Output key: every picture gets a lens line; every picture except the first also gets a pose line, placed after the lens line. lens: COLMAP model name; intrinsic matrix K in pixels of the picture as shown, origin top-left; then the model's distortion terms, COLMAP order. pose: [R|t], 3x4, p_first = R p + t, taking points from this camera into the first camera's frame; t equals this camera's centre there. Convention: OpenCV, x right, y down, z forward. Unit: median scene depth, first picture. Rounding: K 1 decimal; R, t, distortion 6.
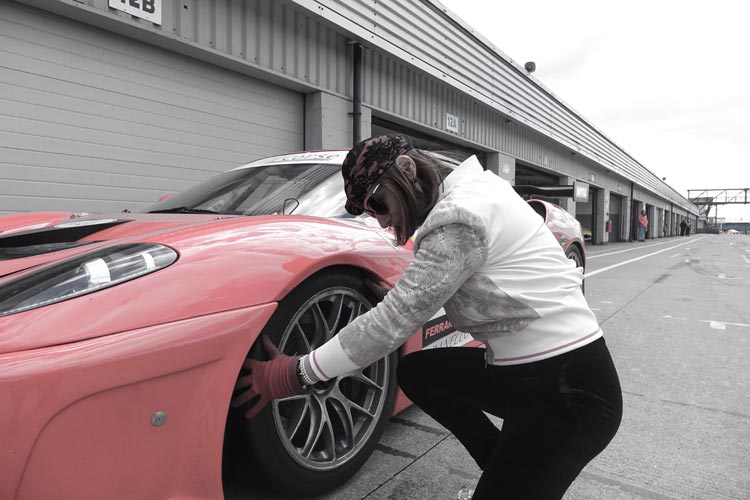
lens RADIAL K [[521.8, 0, 375.0], [0, 521.8, 250.0], [0, 0, 1]] dist [-0.003207, -0.001467]
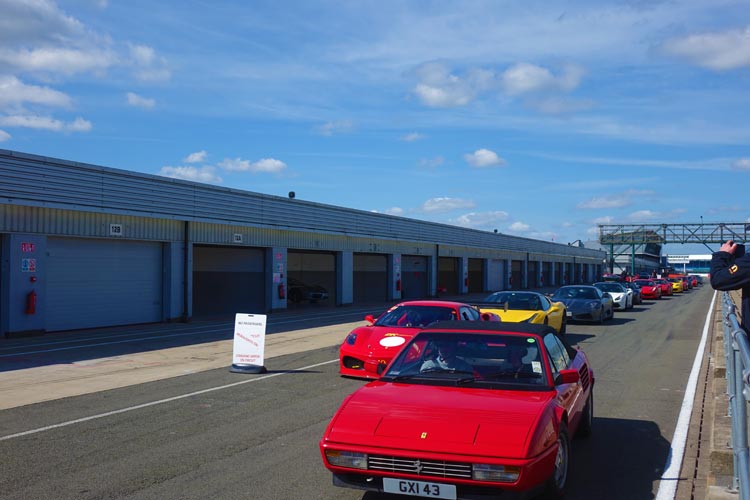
lens RADIAL K [[863.8, 0, 375.0], [0, 863.8, 250.0], [0, 0, 1]] dist [-0.002230, -0.003763]
pose [[0.979126, 0.001731, 0.203248, 0.006125], [0.011028, 0.998038, -0.061629, -0.018837], [-0.202956, 0.062584, 0.977186, -3.056954]]
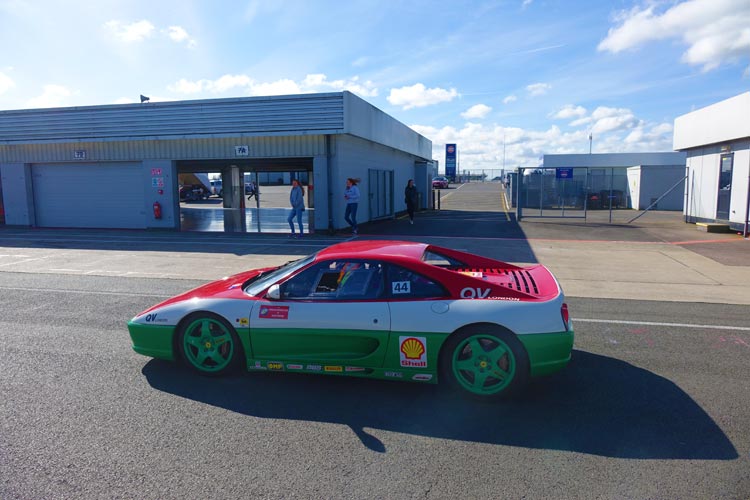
lens RADIAL K [[521.8, 0, 375.0], [0, 521.8, 250.0], [0, 0, 1]] dist [-0.003207, -0.001467]
pose [[0.331765, 0.111023, -0.936806, 2.380675], [-0.029342, 0.993784, 0.107385, -0.145042], [0.942906, -0.008139, 0.332961, 0.459609]]
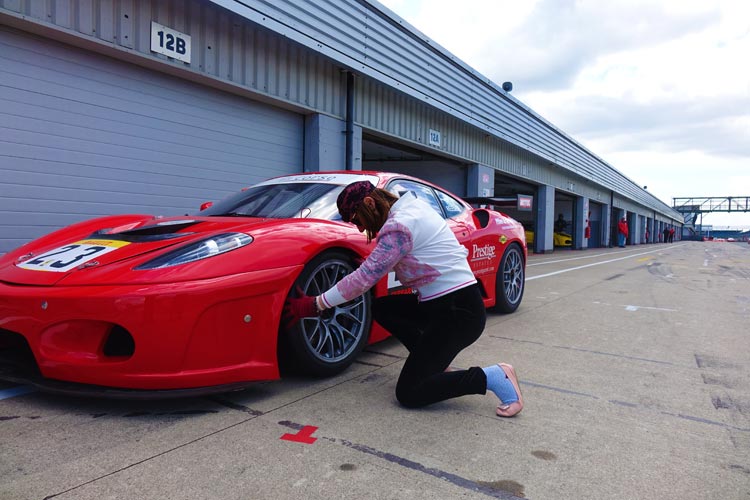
lens RADIAL K [[521.8, 0, 375.0], [0, 521.8, 250.0], [0, 0, 1]] dist [-0.003207, -0.001467]
pose [[0.999862, 0.007679, 0.014757, 0.007585], [-0.007539, 0.999926, -0.009508, 0.012083], [-0.014829, 0.009395, 0.999846, -0.169770]]
